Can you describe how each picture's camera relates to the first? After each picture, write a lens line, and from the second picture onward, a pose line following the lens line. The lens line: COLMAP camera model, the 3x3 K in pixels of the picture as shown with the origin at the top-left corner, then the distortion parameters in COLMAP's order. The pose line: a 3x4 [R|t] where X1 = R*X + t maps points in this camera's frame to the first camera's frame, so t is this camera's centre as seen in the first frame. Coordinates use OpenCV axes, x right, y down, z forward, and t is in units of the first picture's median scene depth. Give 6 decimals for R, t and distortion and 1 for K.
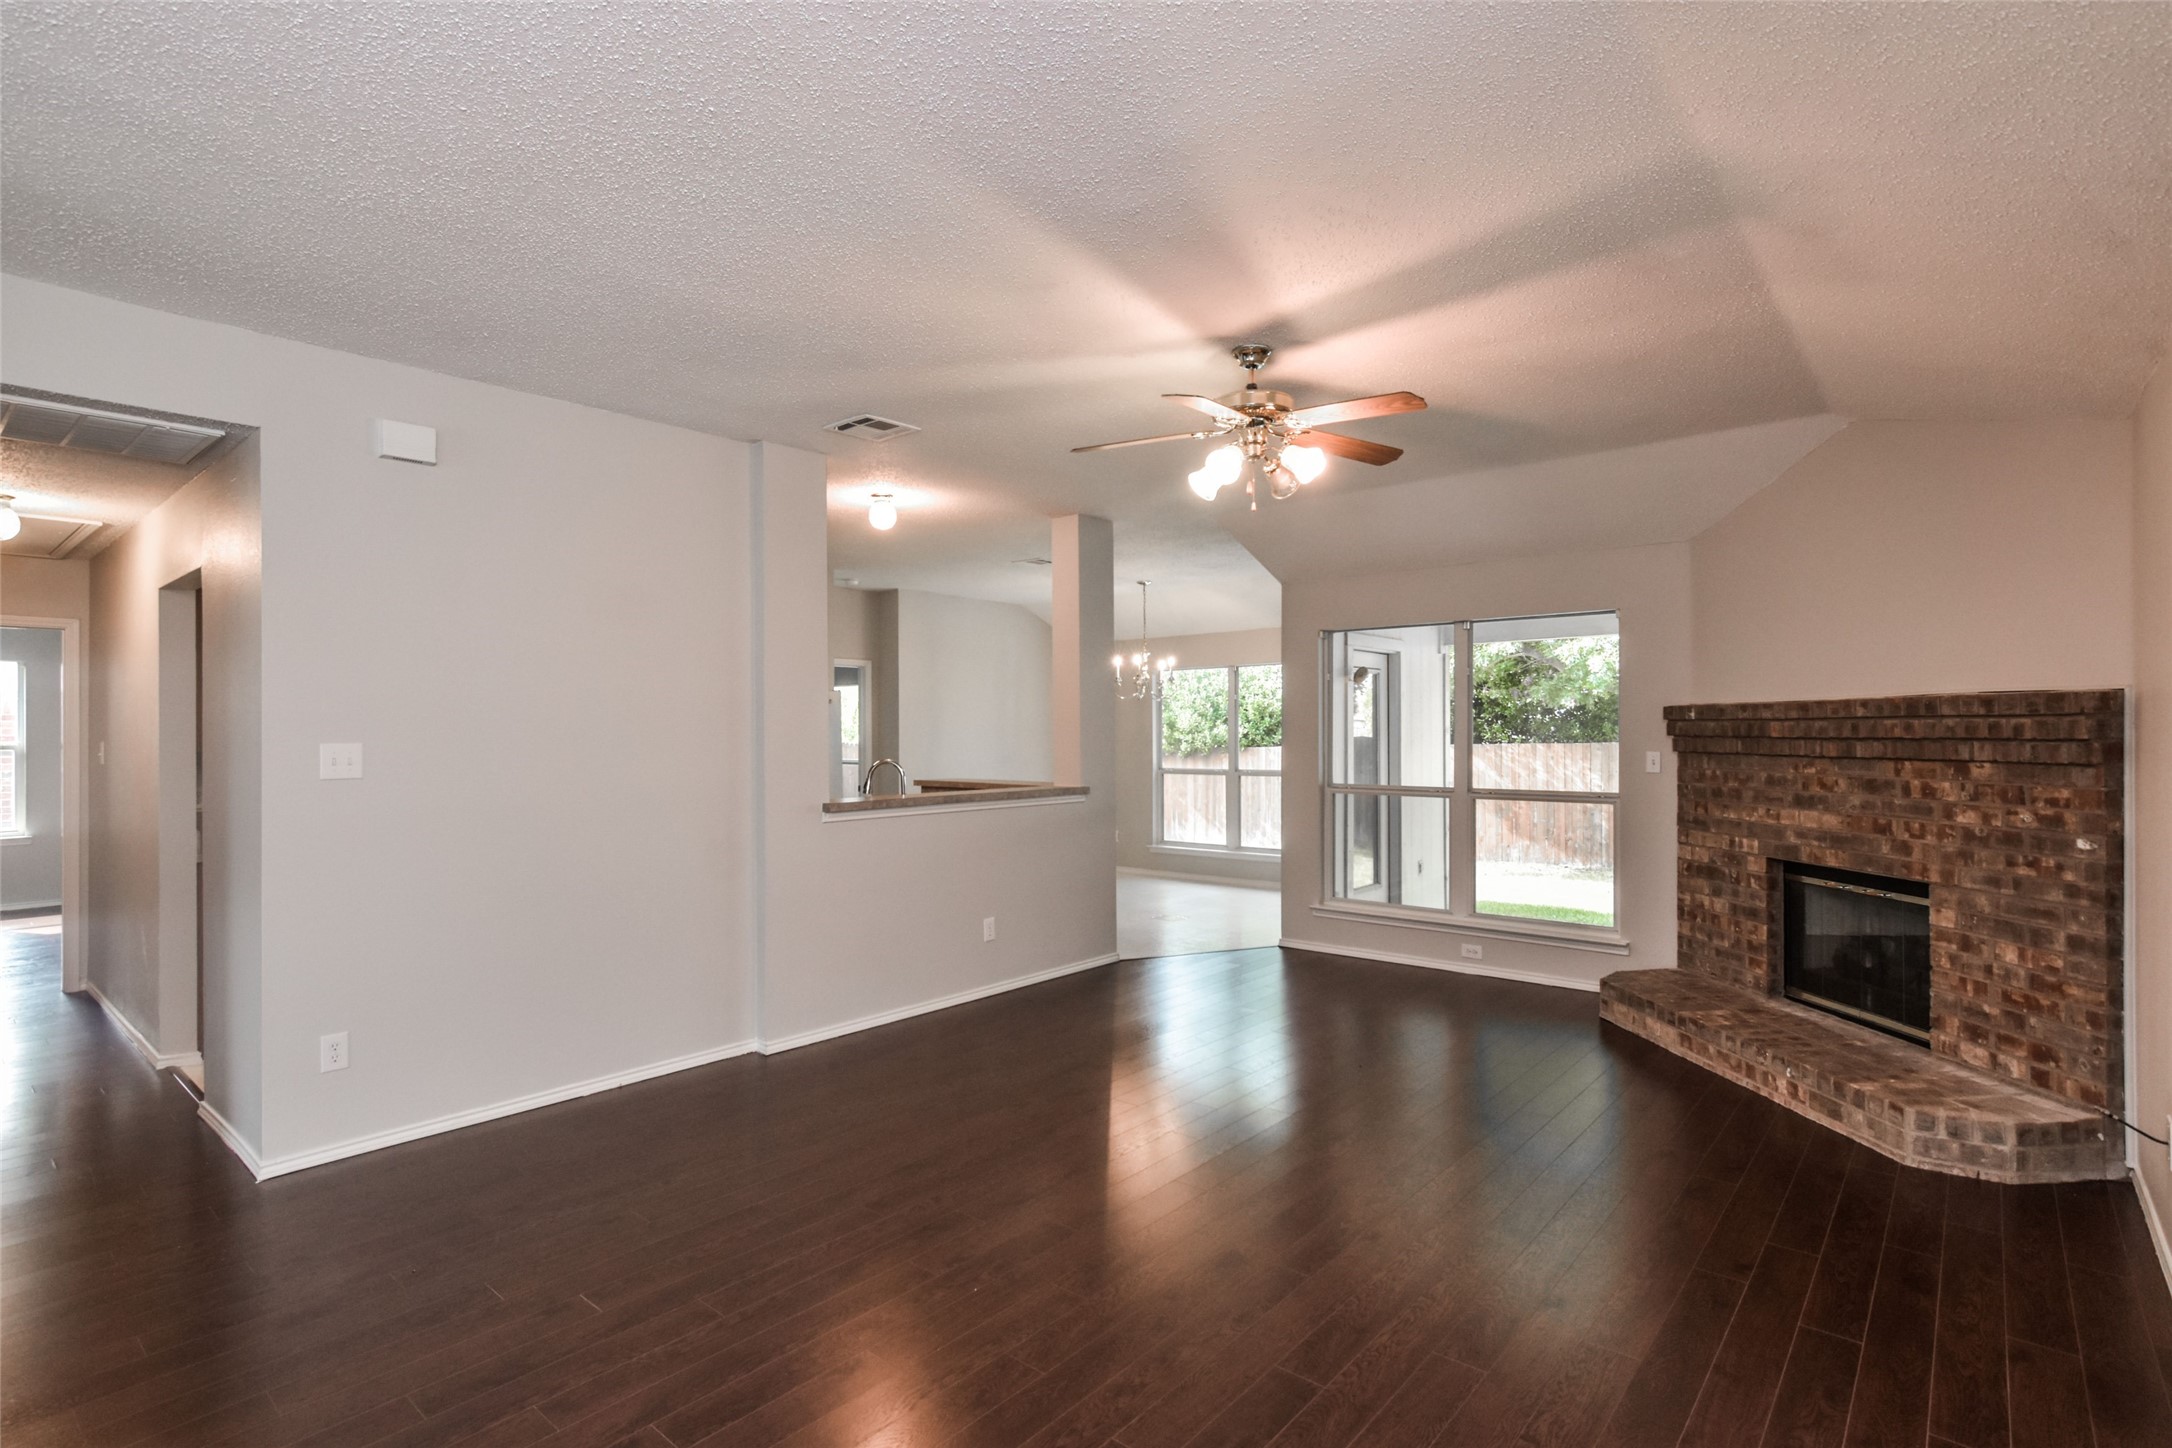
lens RADIAL K [[1059.0, 0, 1076.1], [0, 1059.0, 728.2], [0, 0, 1]] dist [-0.008932, 0.004173]
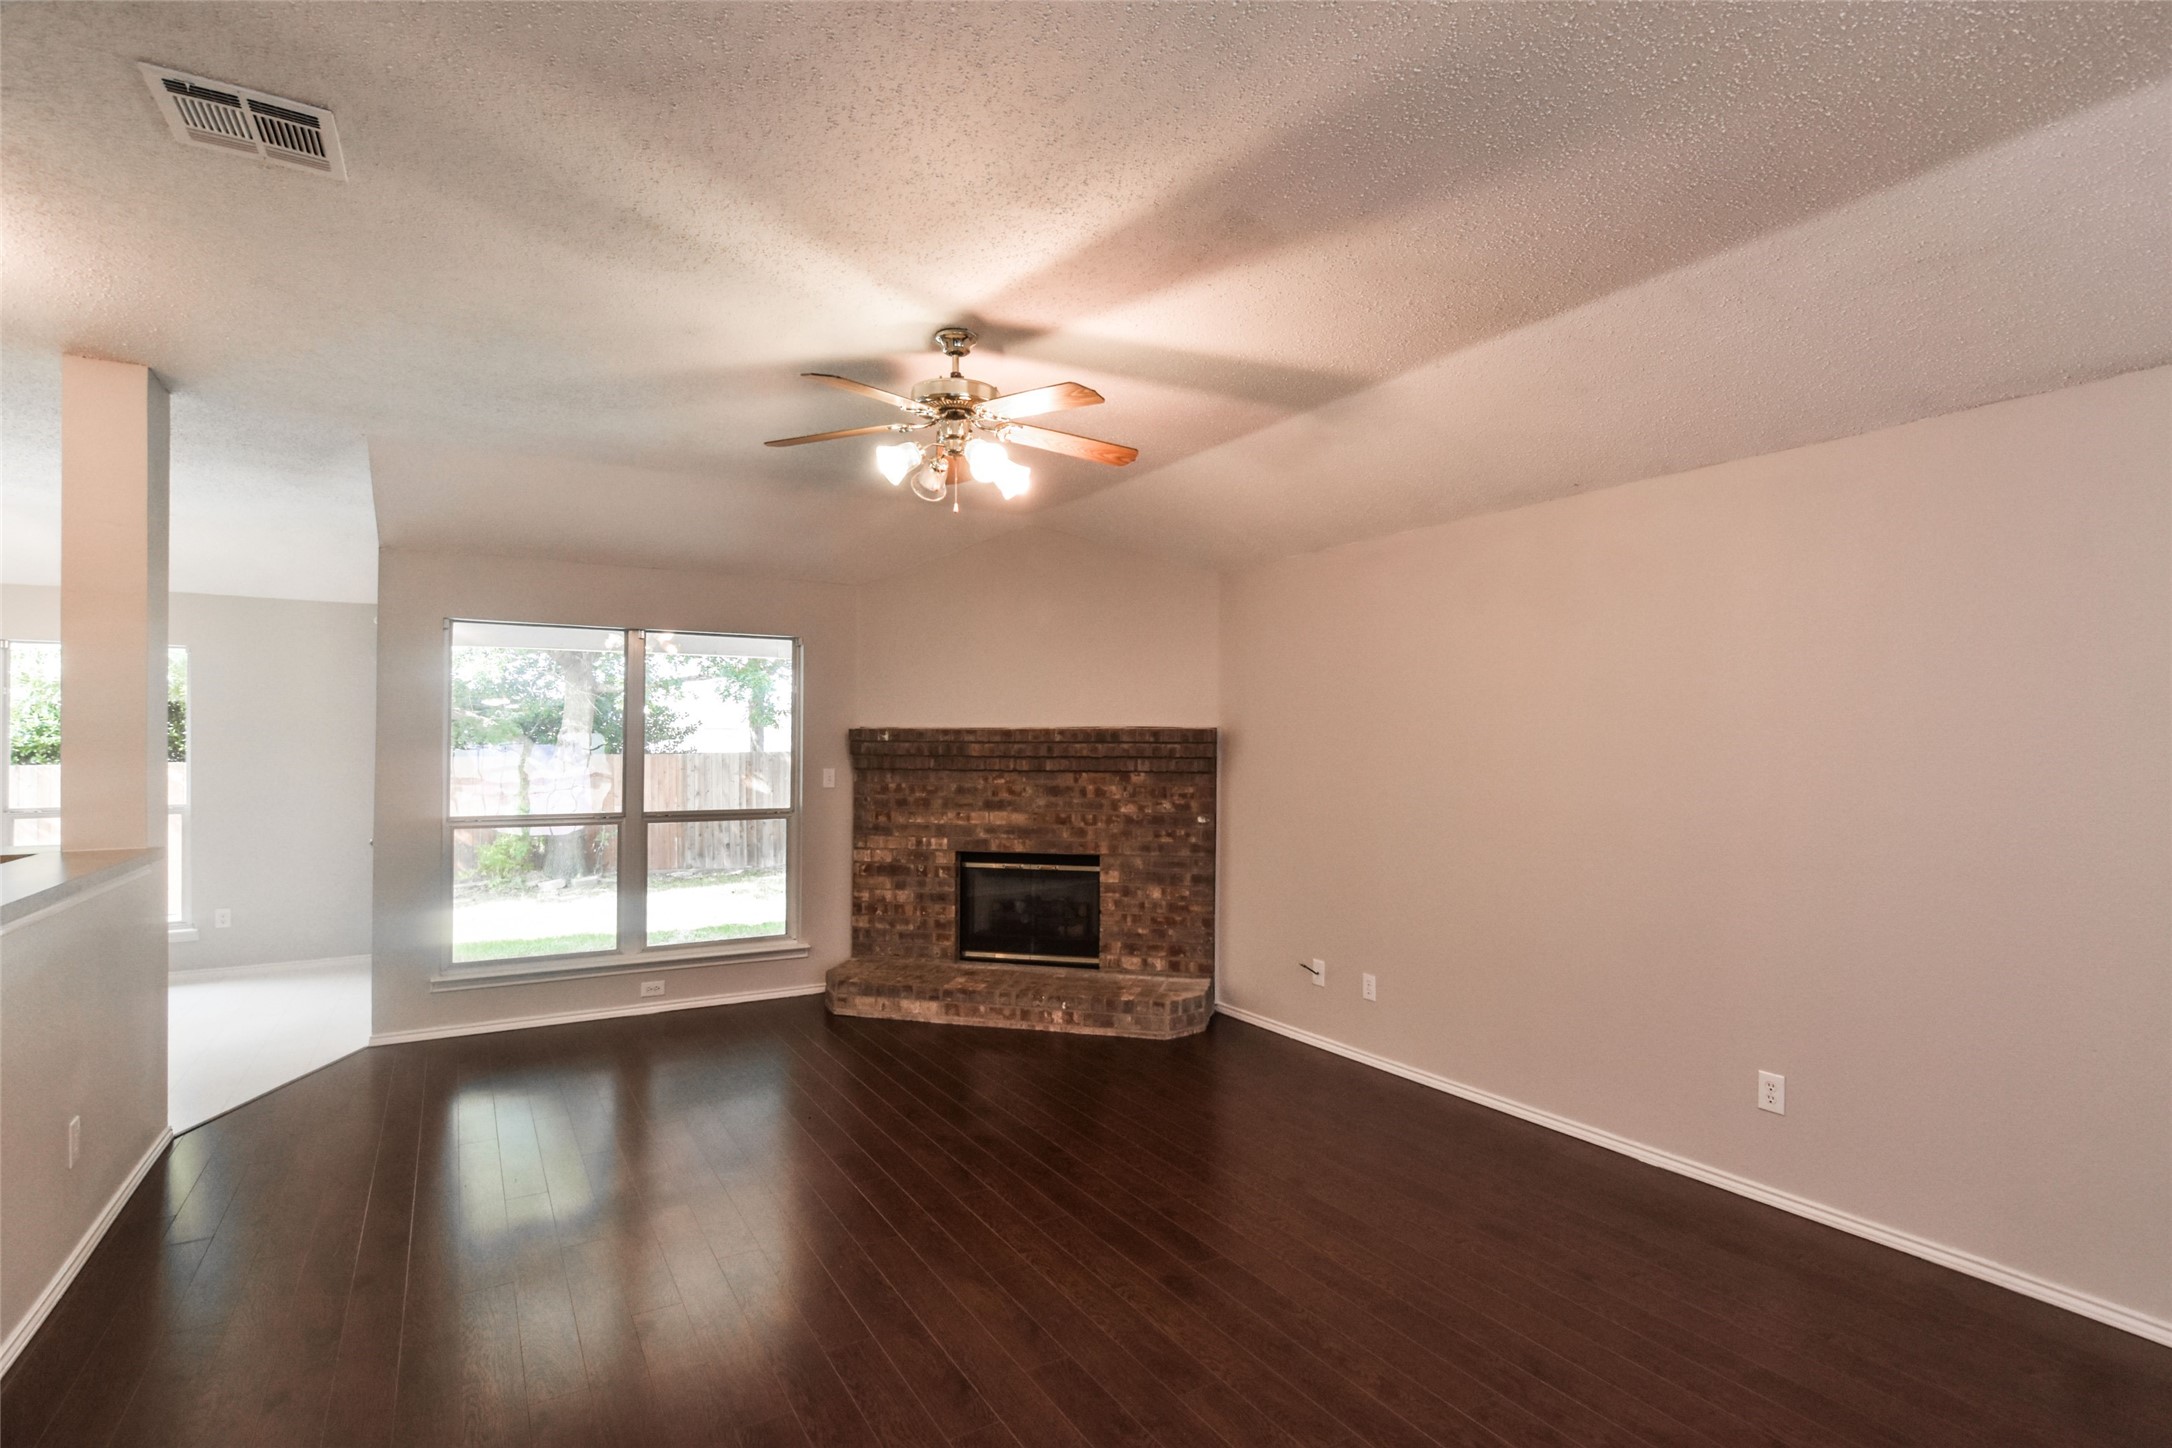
lens RADIAL K [[1059.0, 0, 1086.8], [0, 1059.0, 737.6], [0, 0, 1]] dist [-0.008932, 0.004173]
pose [[0.310364, 0.011686, 0.950546, -0.547806], [-0.007441, 0.999924, -0.009863, -0.002215], [-0.950589, -0.004012, 0.310427, 0.503317]]
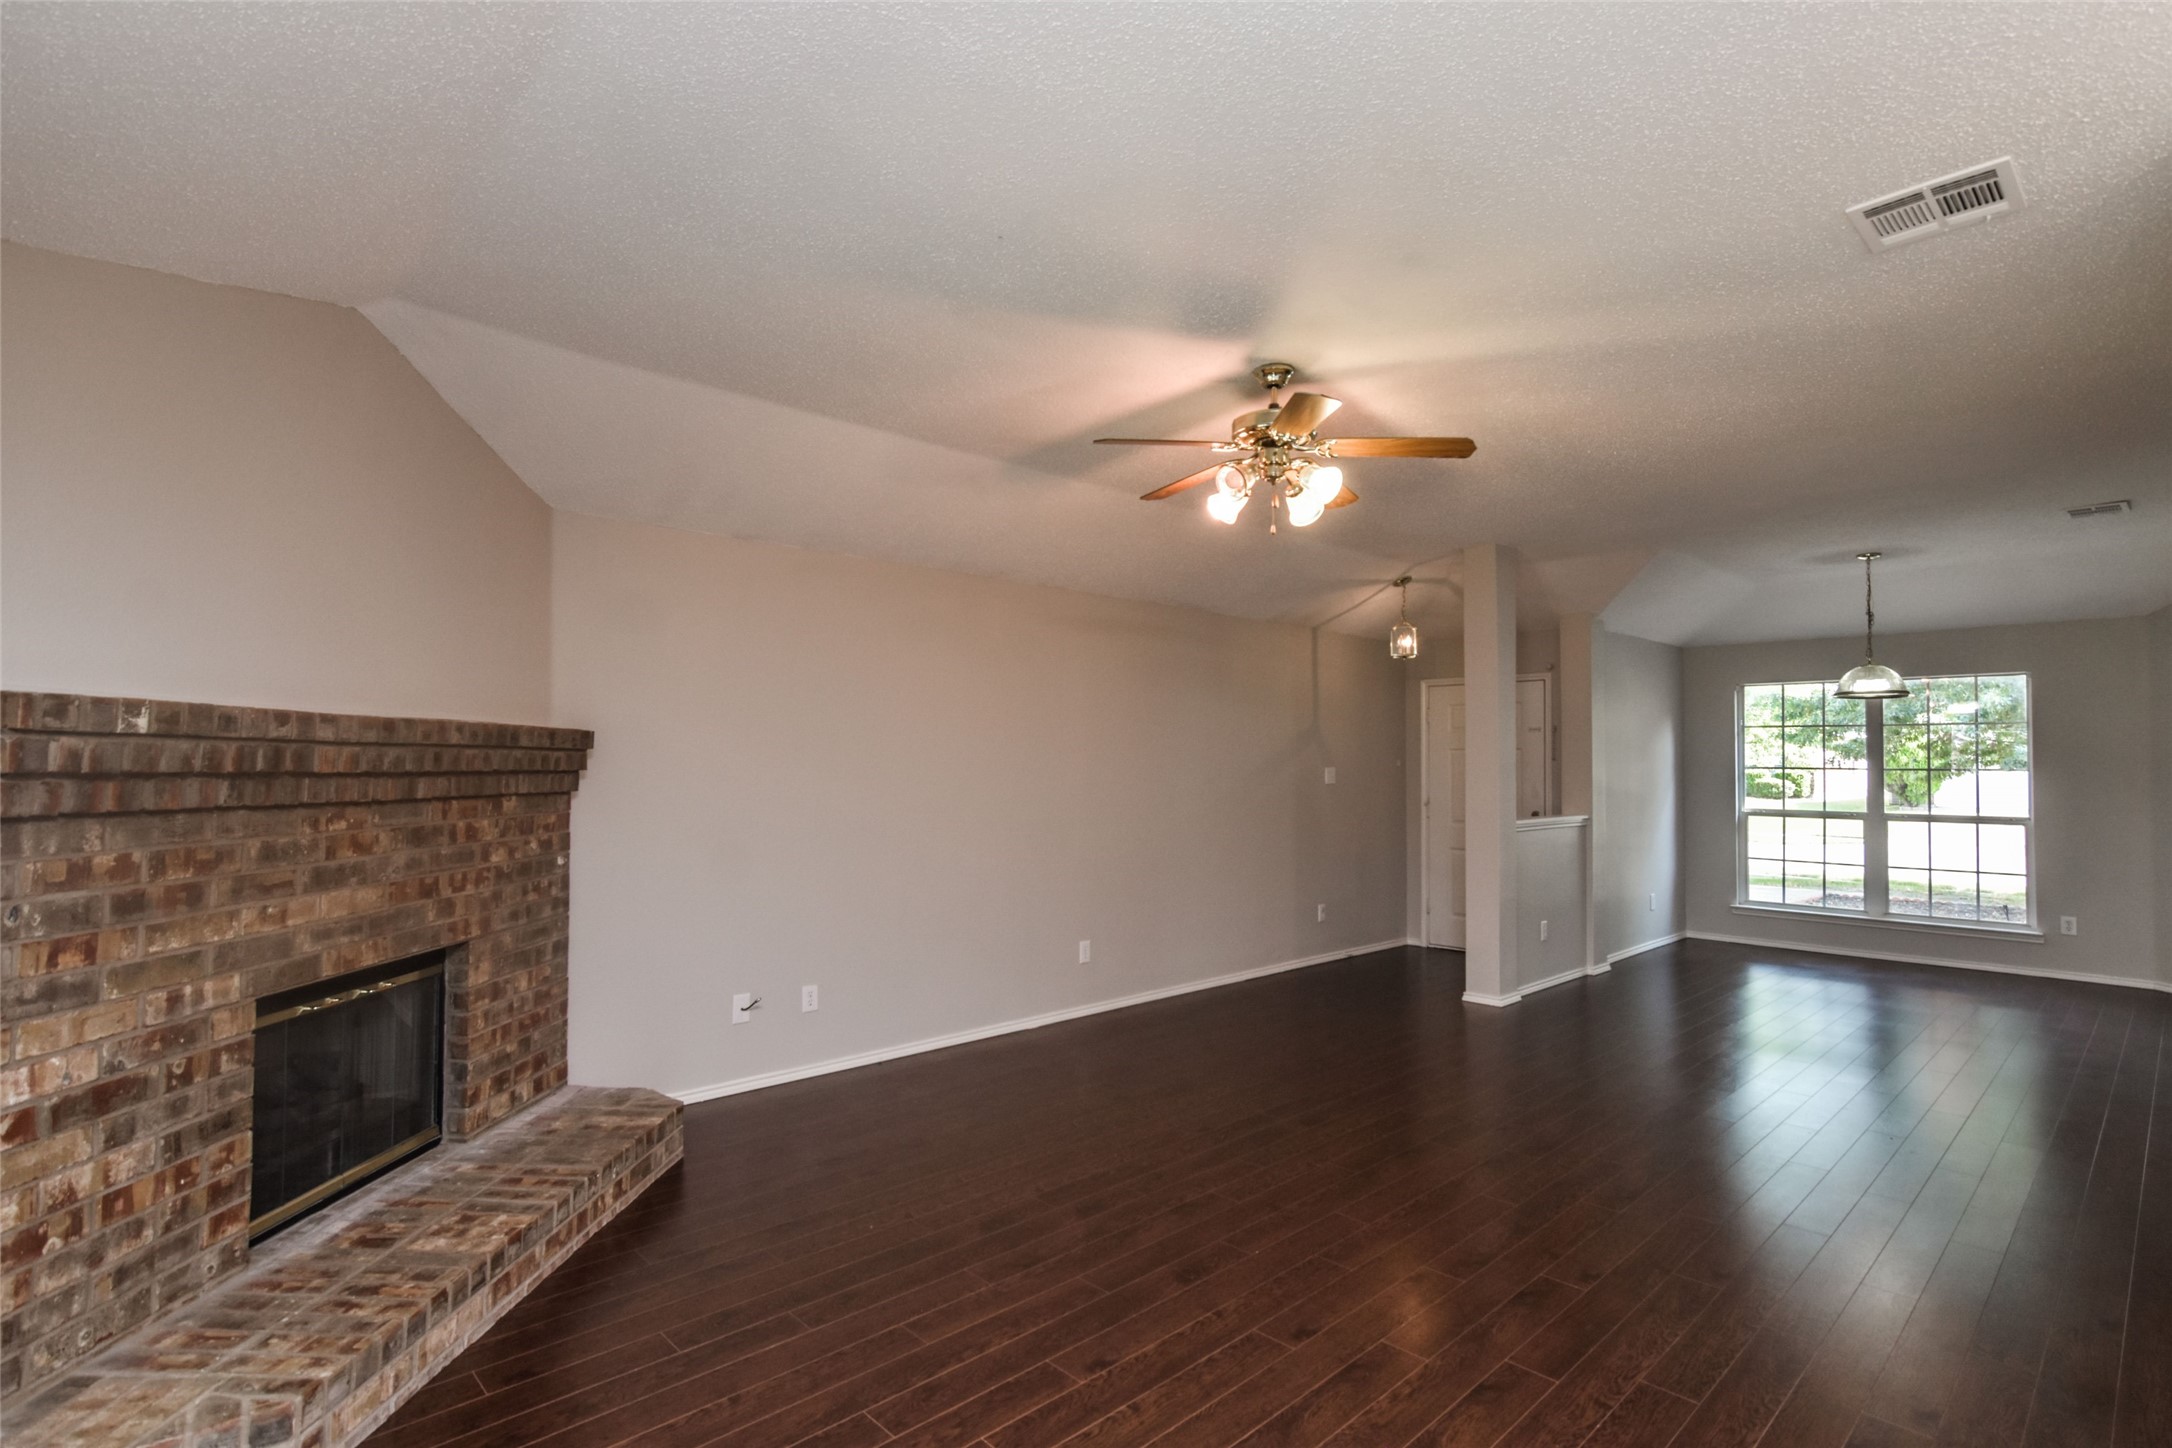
lens RADIAL K [[1059.0, 0, 1086.8], [0, 1059.0, 742.3], [0, 0, 1]] dist [-0.008932, 0.004173]
pose [[-0.995384, 0.003104, 0.095927, 0.203231], [0.000769, 0.999703, -0.024369, 0.006510], [-0.095974, -0.024183, -0.995090, 1.634608]]
